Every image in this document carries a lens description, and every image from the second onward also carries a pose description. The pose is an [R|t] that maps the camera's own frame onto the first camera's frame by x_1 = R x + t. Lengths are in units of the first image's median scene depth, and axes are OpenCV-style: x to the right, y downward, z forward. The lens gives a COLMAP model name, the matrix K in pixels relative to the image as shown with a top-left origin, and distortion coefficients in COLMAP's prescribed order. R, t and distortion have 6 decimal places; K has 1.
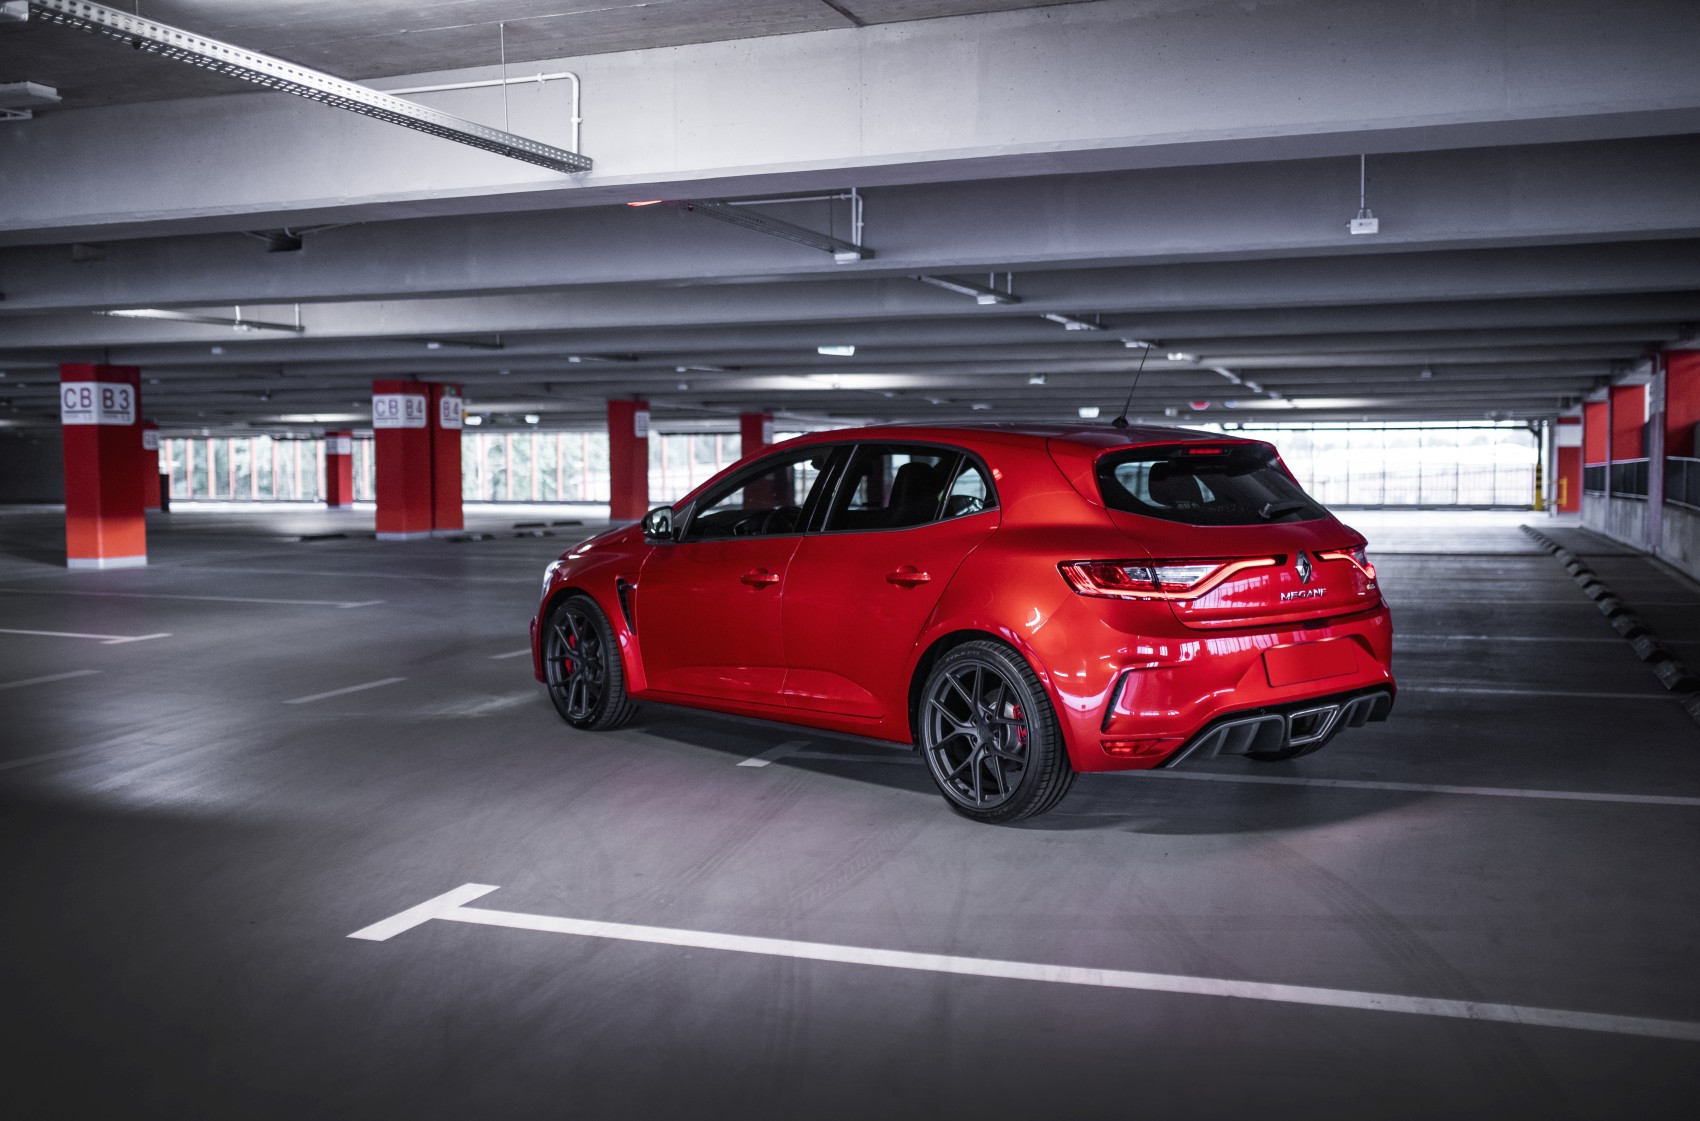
lens RADIAL K [[1680.6, 0, 849.2], [0, 1680.6, 620.5], [0, 0, 1]] dist [-0.015795, 0.000000]
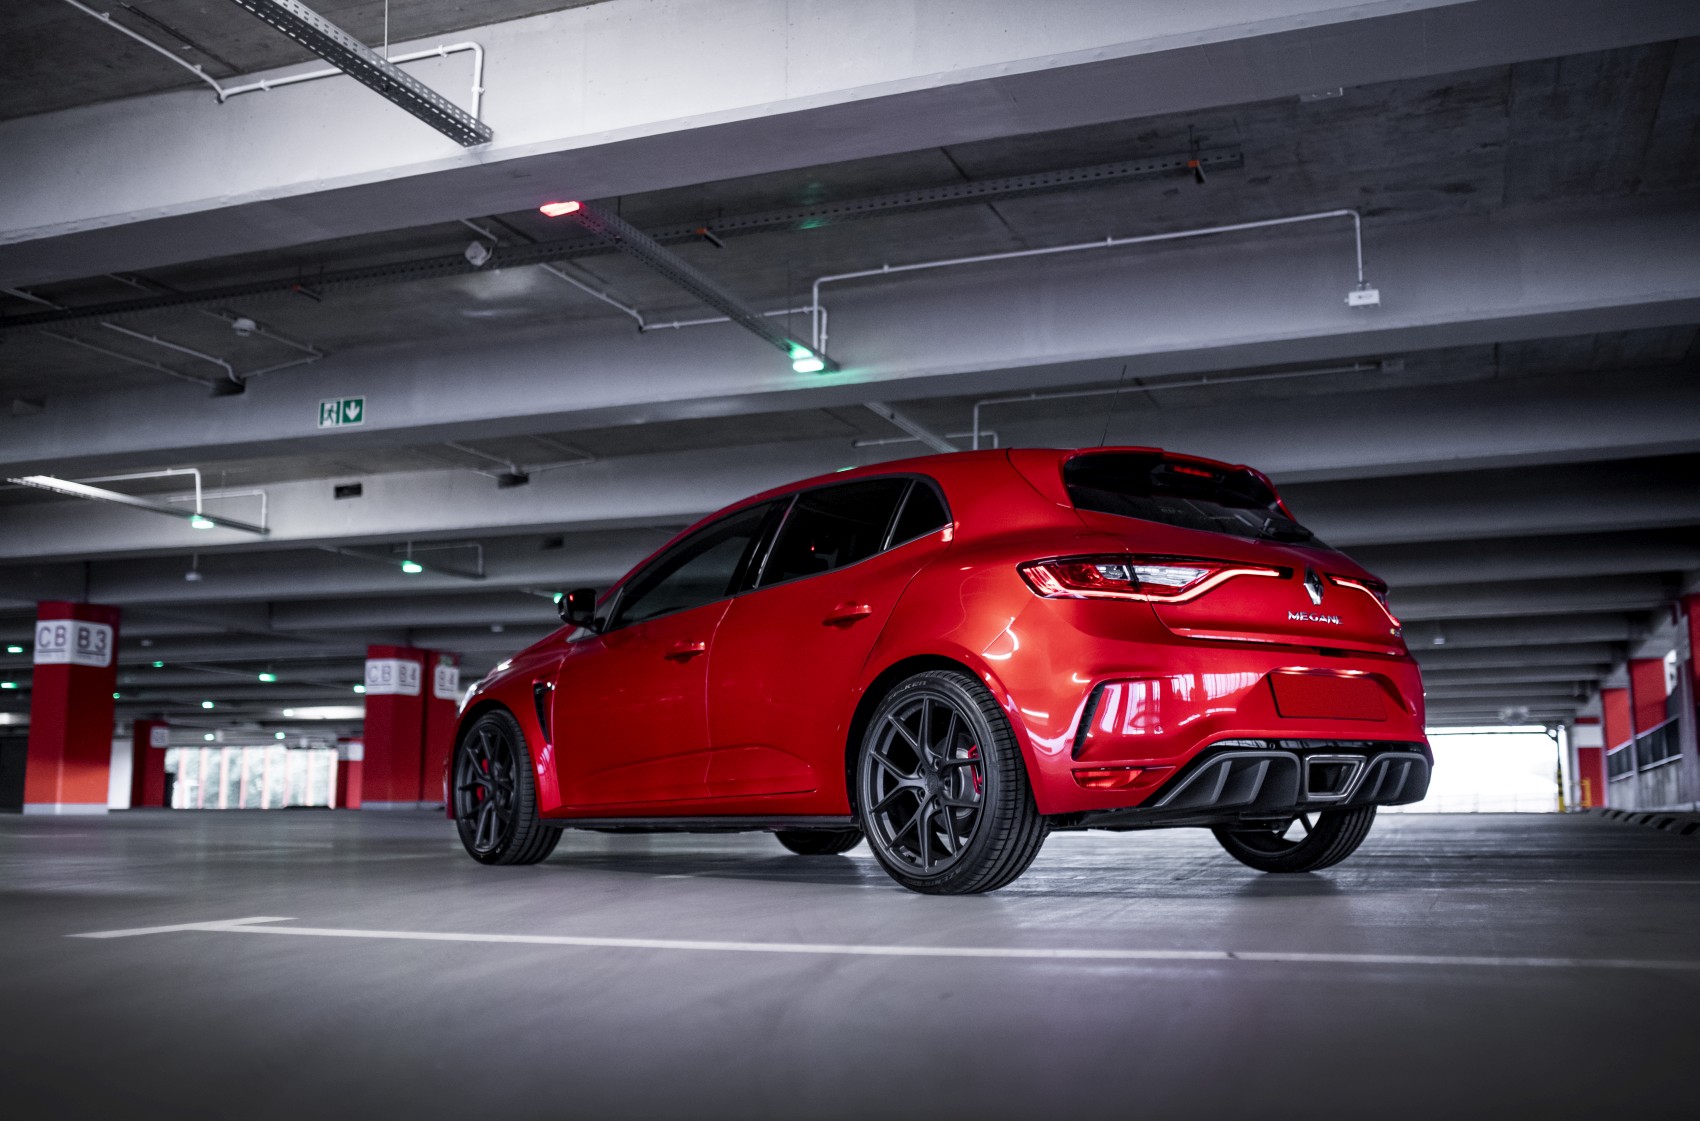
lens RADIAL K [[1680.6, 0, 848.4], [0, 1680.6, 555.1], [0, 0, 1]] dist [-0.015795, 0.000000]
pose [[0.999931, 0.006983, -0.009399, 0.032864], [-0.008910, 0.974605, -0.223754, 0.101910], [0.007598, 0.223822, 0.974600, 0.126702]]
